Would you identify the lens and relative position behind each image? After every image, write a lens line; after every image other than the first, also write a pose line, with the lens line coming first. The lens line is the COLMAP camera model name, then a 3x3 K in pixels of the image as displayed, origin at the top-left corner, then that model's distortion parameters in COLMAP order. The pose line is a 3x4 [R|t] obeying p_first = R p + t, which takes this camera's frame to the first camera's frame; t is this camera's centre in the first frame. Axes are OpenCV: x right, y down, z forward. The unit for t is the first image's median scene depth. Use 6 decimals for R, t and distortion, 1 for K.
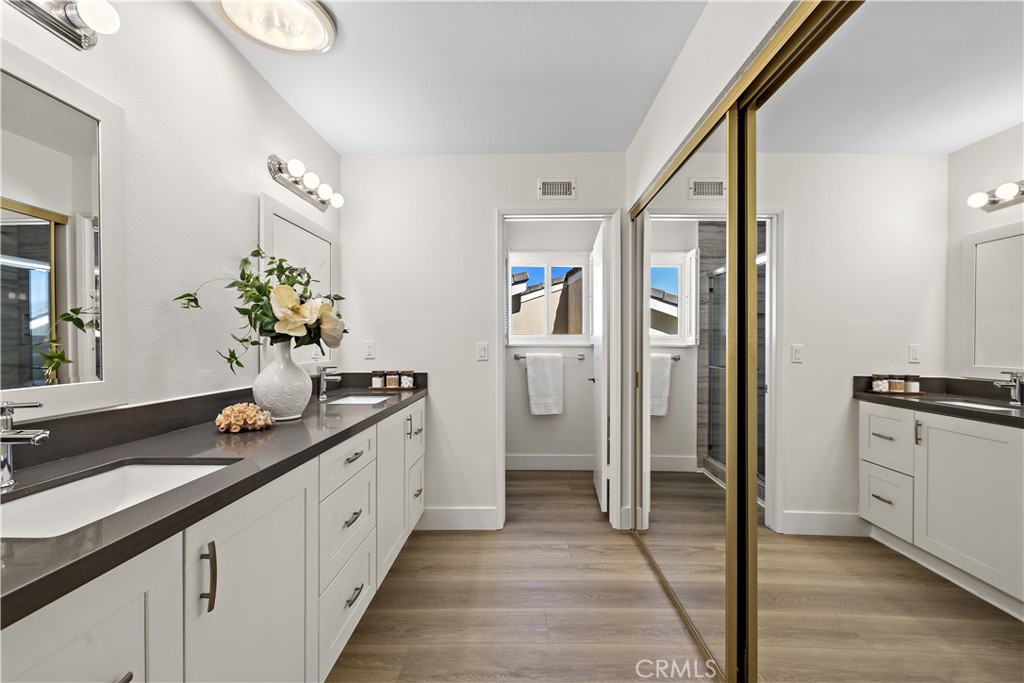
lens RADIAL K [[430.8, 0, 512.0], [0, 430.8, 341.5], [0, 0, 1]] dist [-0.000696, -0.000002]
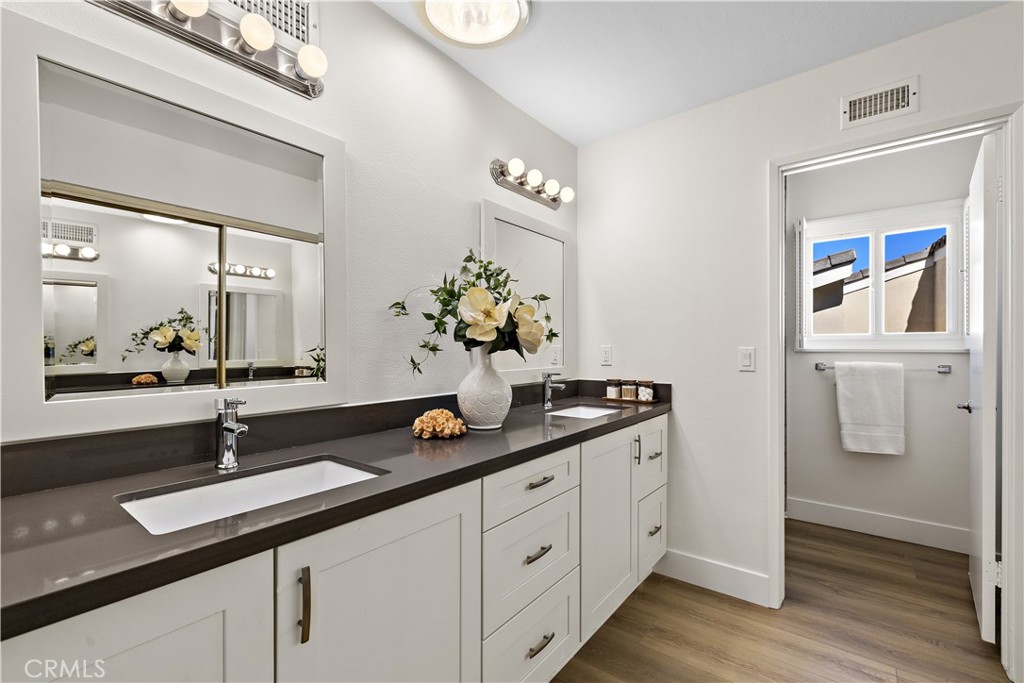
lens RADIAL K [[445.9, 0, 497.9], [0, 445.9, 347.8], [0, 0, 1]] dist [-0.000048, -0.000332]
pose [[0.795773, -0.002226, -0.605590, 0.062041], [0.005071, 0.999983, 0.002988, -0.000452], [0.605573, -0.005449, 0.795771, 0.152587]]
